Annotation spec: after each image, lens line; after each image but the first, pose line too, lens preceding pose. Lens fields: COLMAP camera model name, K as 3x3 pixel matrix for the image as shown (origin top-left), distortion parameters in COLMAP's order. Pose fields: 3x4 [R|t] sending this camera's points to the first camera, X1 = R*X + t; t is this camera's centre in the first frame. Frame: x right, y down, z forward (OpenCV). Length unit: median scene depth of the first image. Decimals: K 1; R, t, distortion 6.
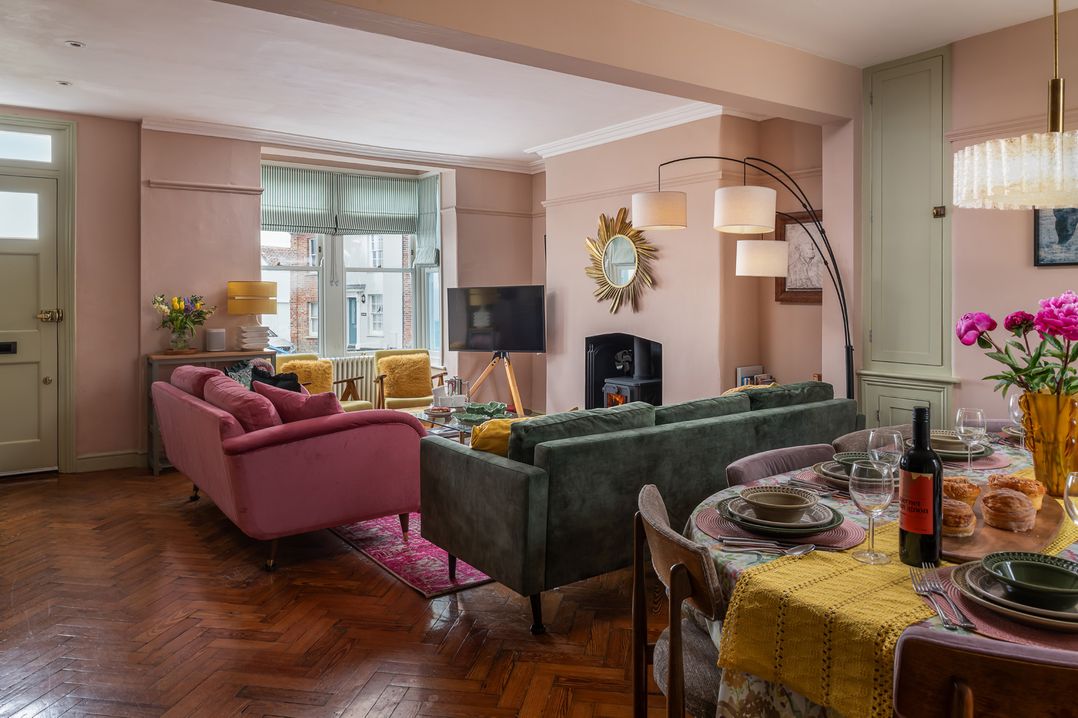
lens RADIAL K [[750.8, 0, 537.2], [0, 750.8, 297.7], [0, 0, 1]] dist [-0.000778, -0.001121]
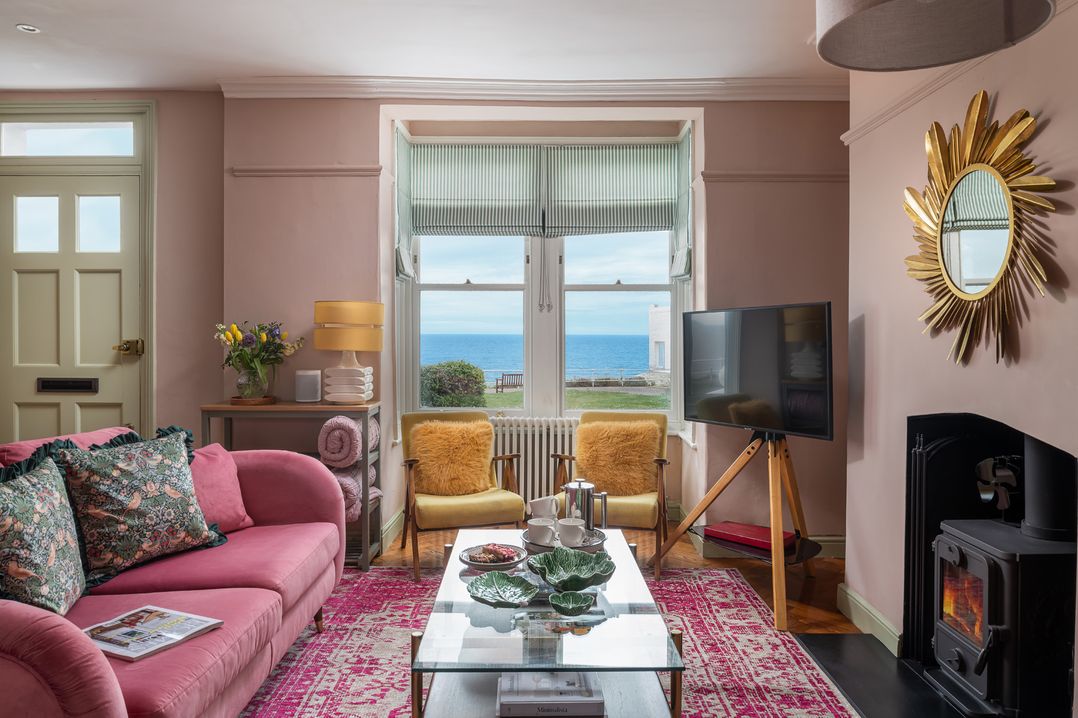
lens RADIAL K [[753.0, 0, 534.7], [0, 753.0, 341.3], [0, 0, 1]] dist [-0.010472, -0.003991]
pose [[0.811445, 0.011100, -0.584324, 0.149483], [-0.006318, 0.999928, 0.010221, 0.005827], [0.584395, -0.004602, 0.811456, 0.532365]]
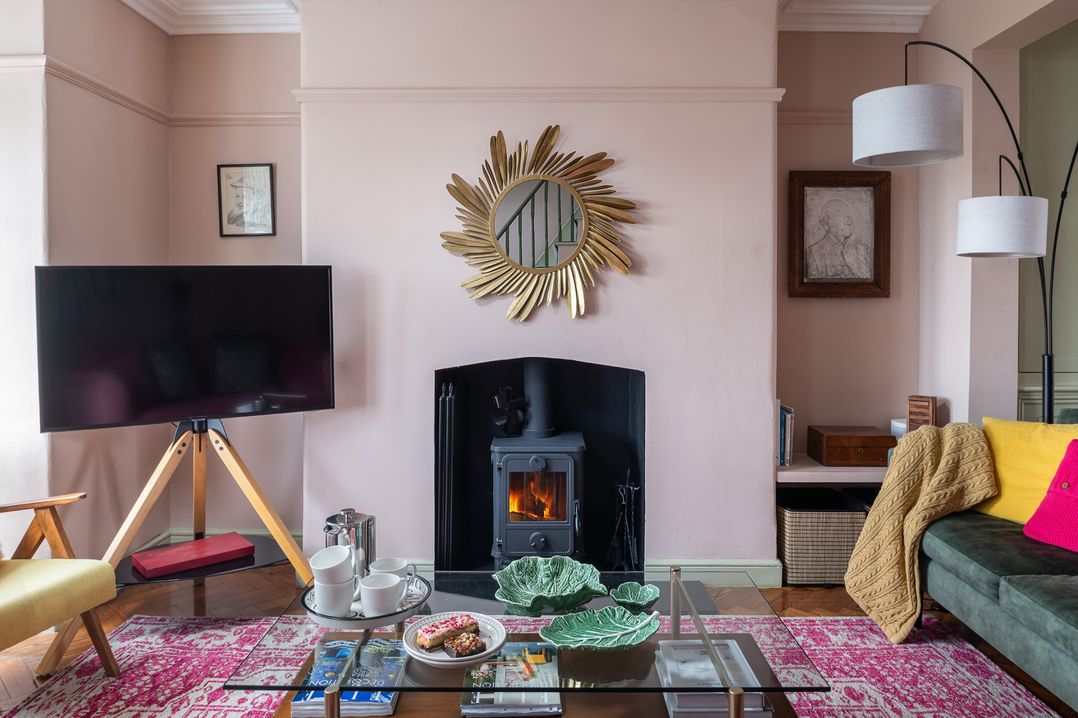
lens RADIAL K [[750.8, 0, 537.2], [0, 750.8, 297.7], [0, 0, 1]] dist [-0.000778, -0.001121]
pose [[0.583549, 0.004656, 0.812065, -0.322342], [0.003484, 0.999960, -0.008237, 0.008495], [-0.812071, 0.007636, 0.583509, 0.668343]]
